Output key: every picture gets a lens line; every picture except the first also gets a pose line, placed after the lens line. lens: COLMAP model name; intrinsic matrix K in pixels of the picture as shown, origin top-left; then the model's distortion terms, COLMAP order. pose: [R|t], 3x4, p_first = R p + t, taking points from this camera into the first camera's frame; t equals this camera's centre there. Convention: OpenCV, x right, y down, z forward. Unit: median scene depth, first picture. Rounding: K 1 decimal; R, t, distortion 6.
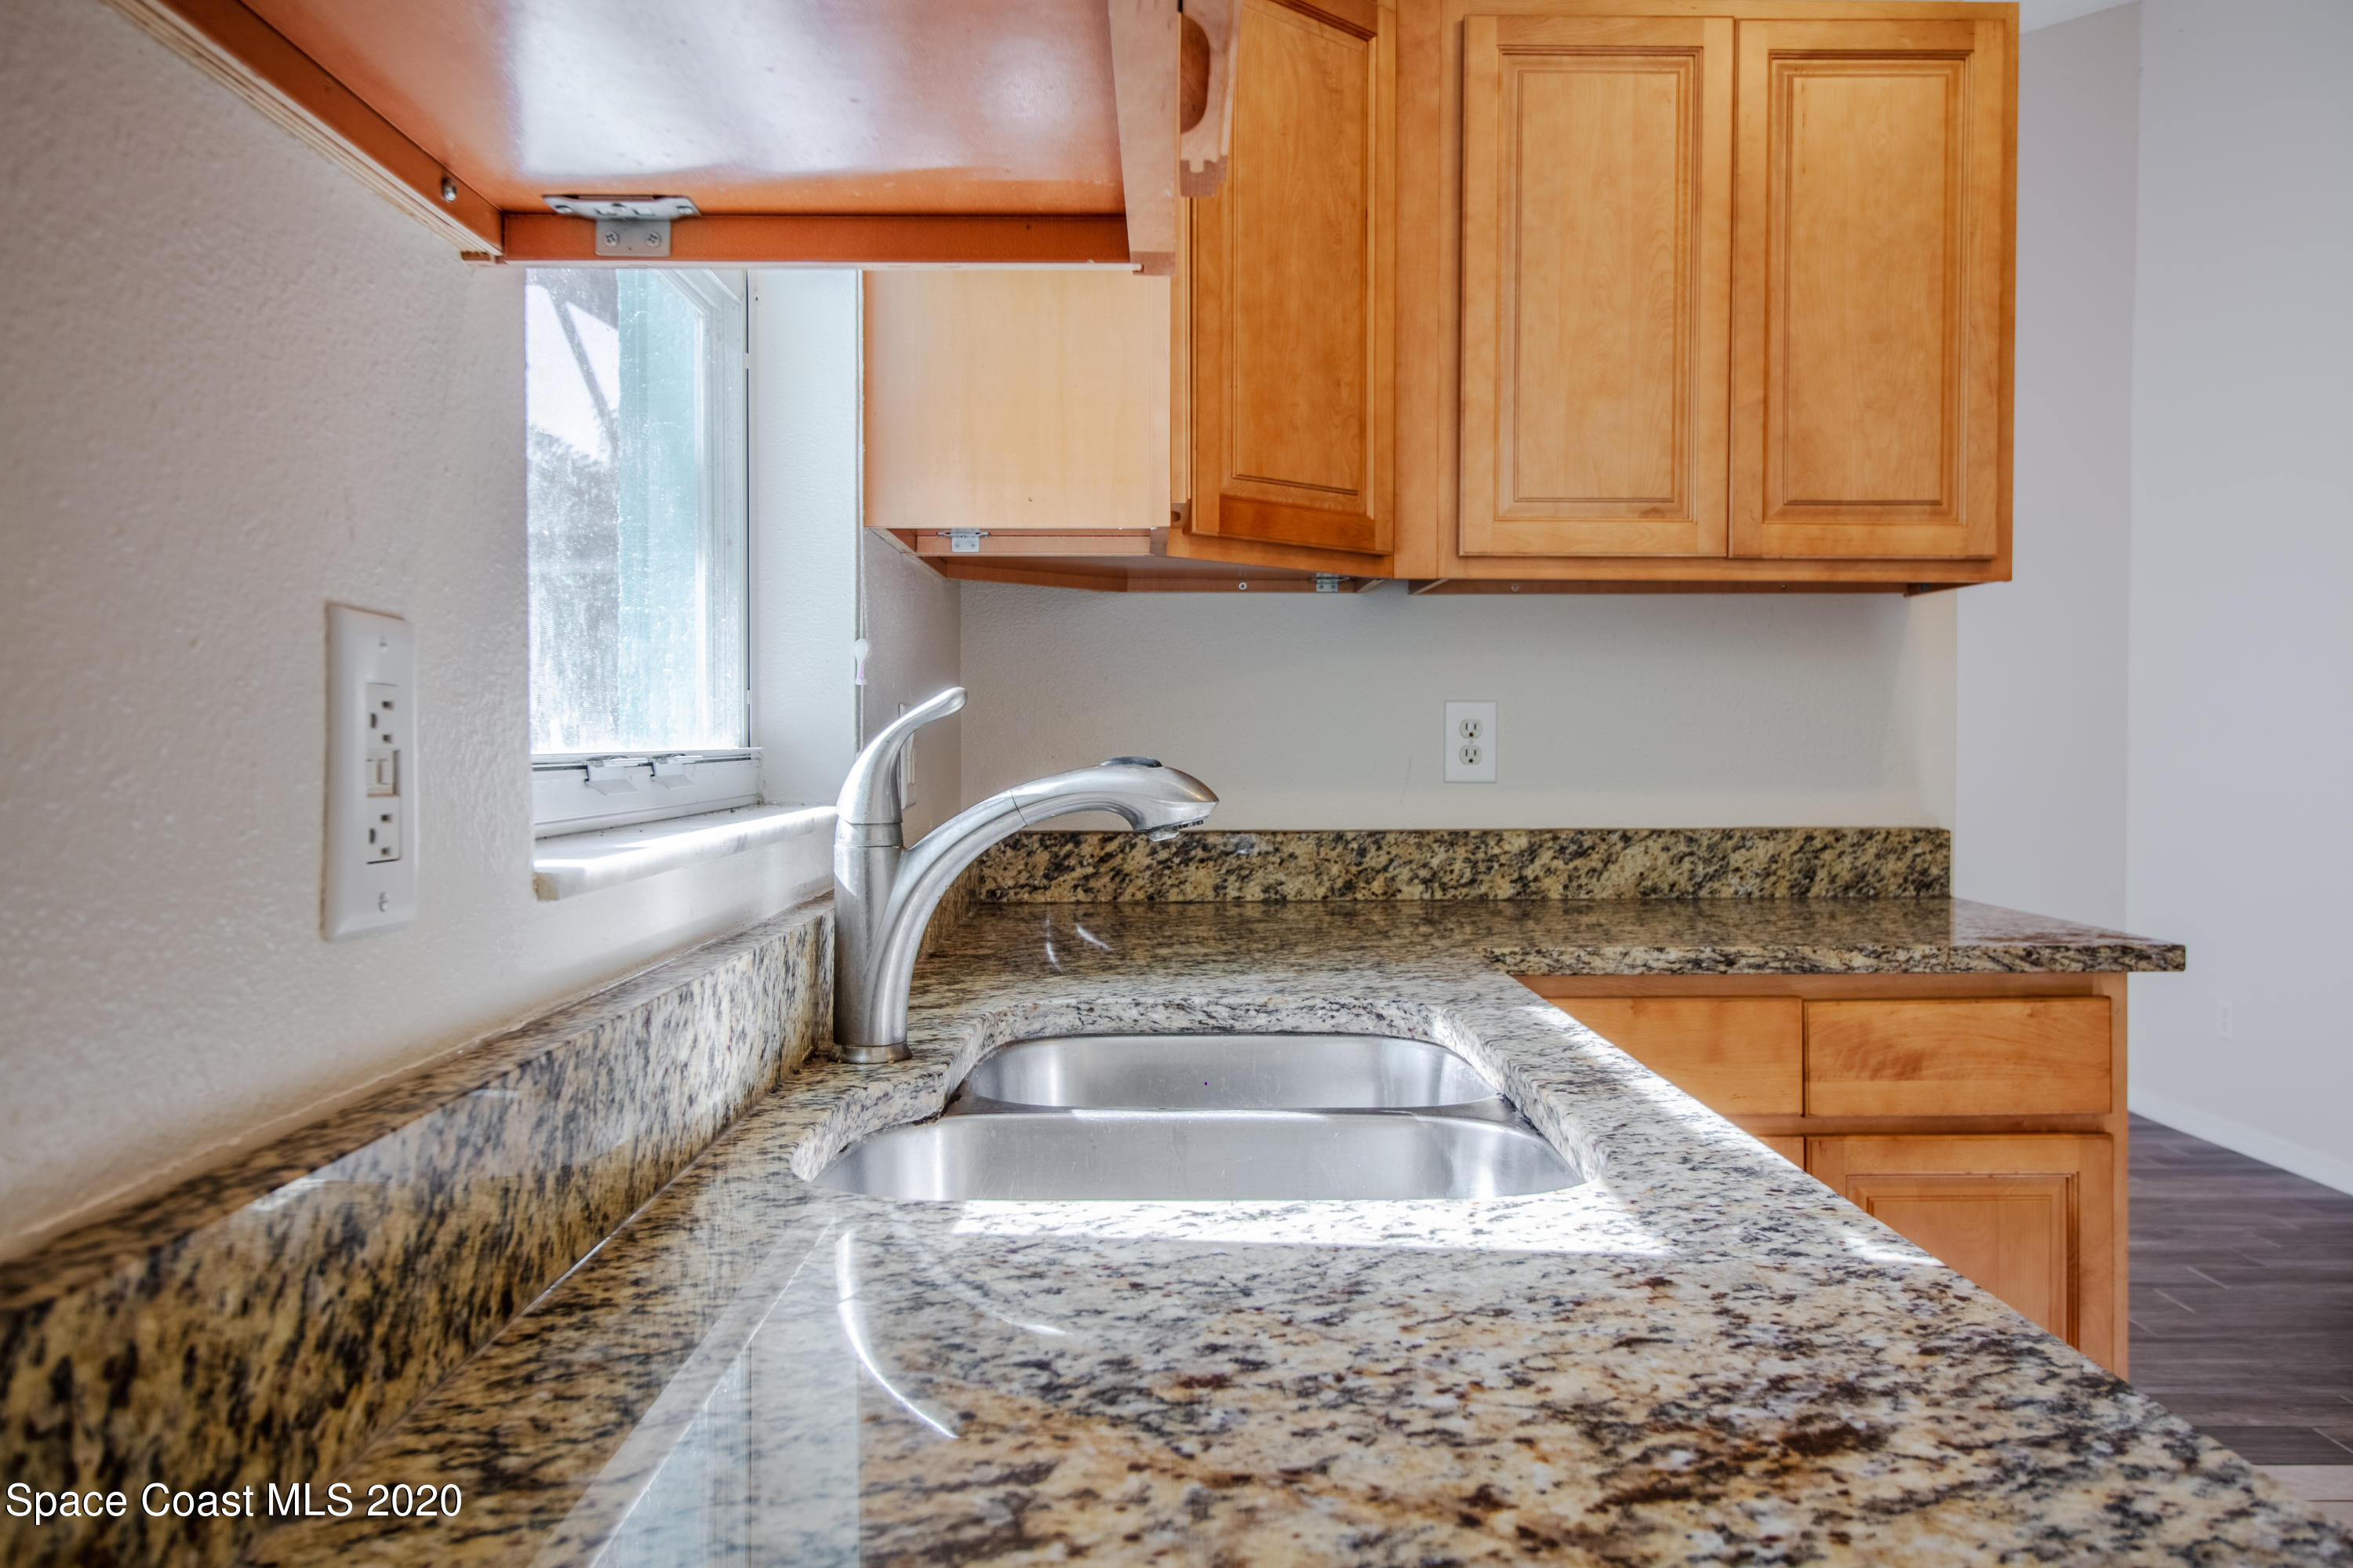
lens RADIAL K [[1871.5, 0, 1176.5], [0, 1871.5, 784.0], [0, 0, 1]] dist [0.006209, 0.008716]
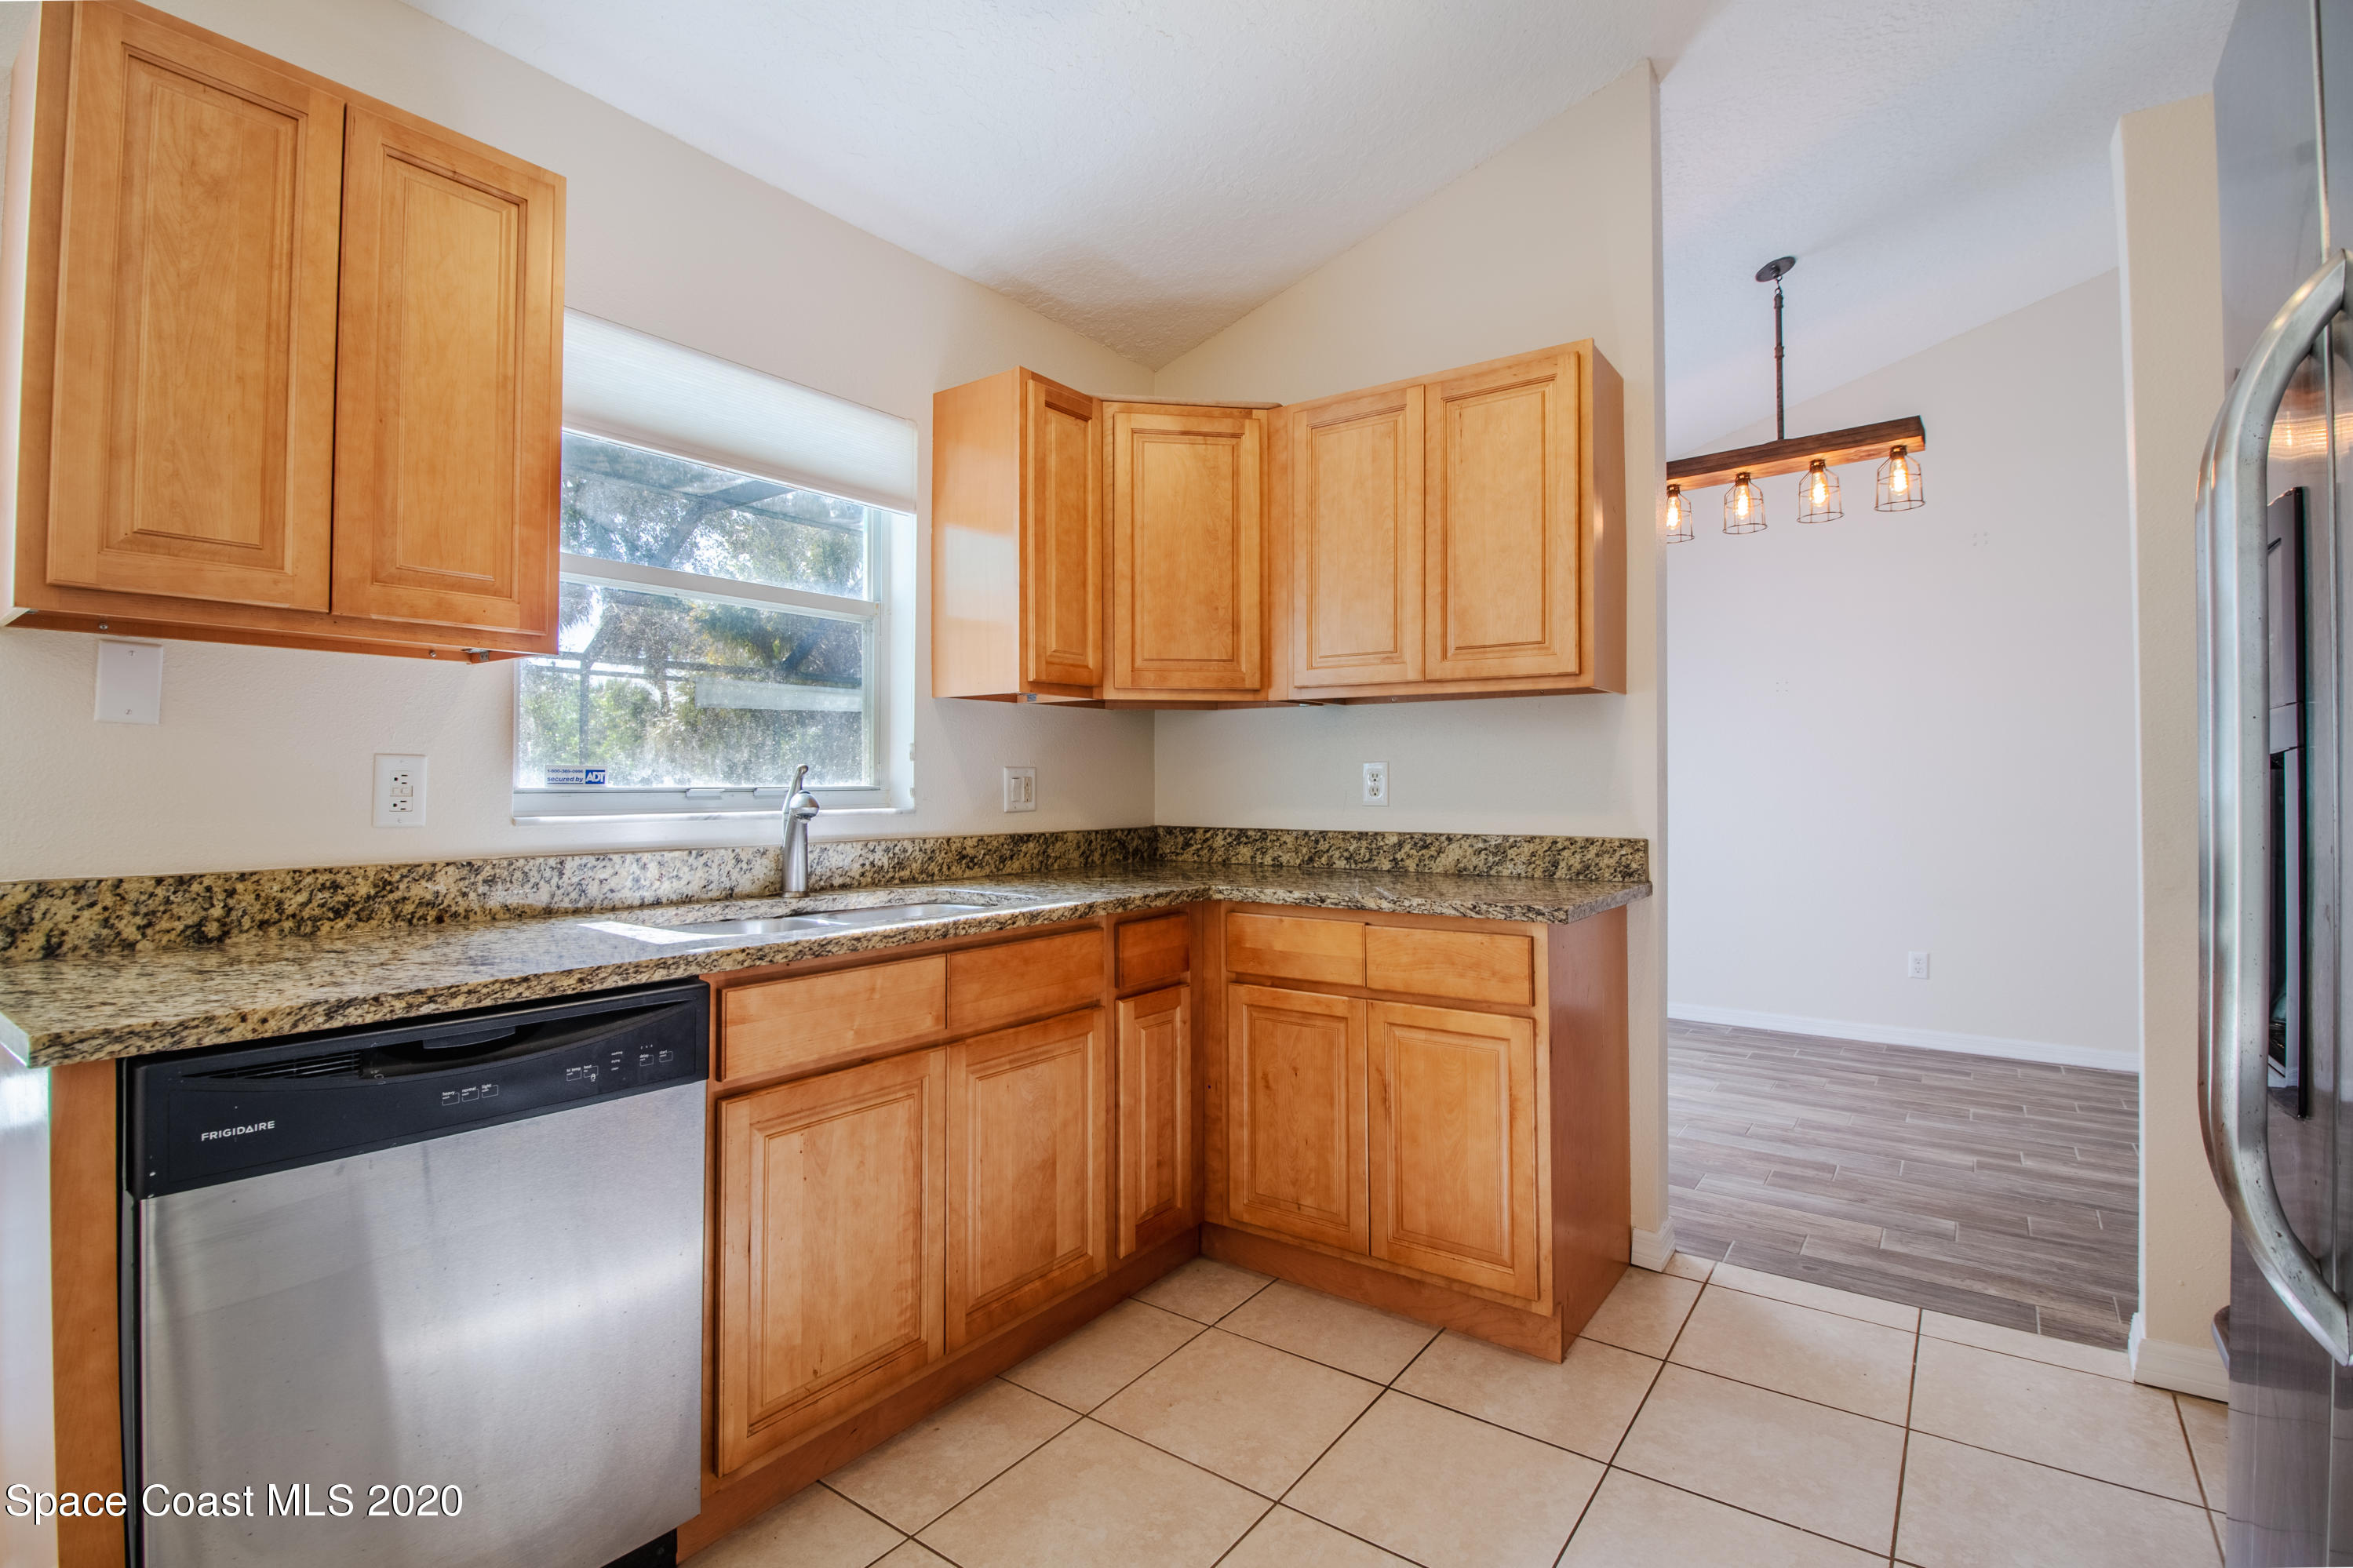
lens RADIAL K [[1080.2, 0, 1163.6], [0, 1080.2, 759.6], [0, 0, 1]] dist [0.001137, -0.013617]
pose [[0.803420, -0.011480, -0.595302, 0.629627], [-0.015826, 0.999049, -0.040625, -0.000094], [0.595203, 0.042060, 0.802474, 0.022206]]
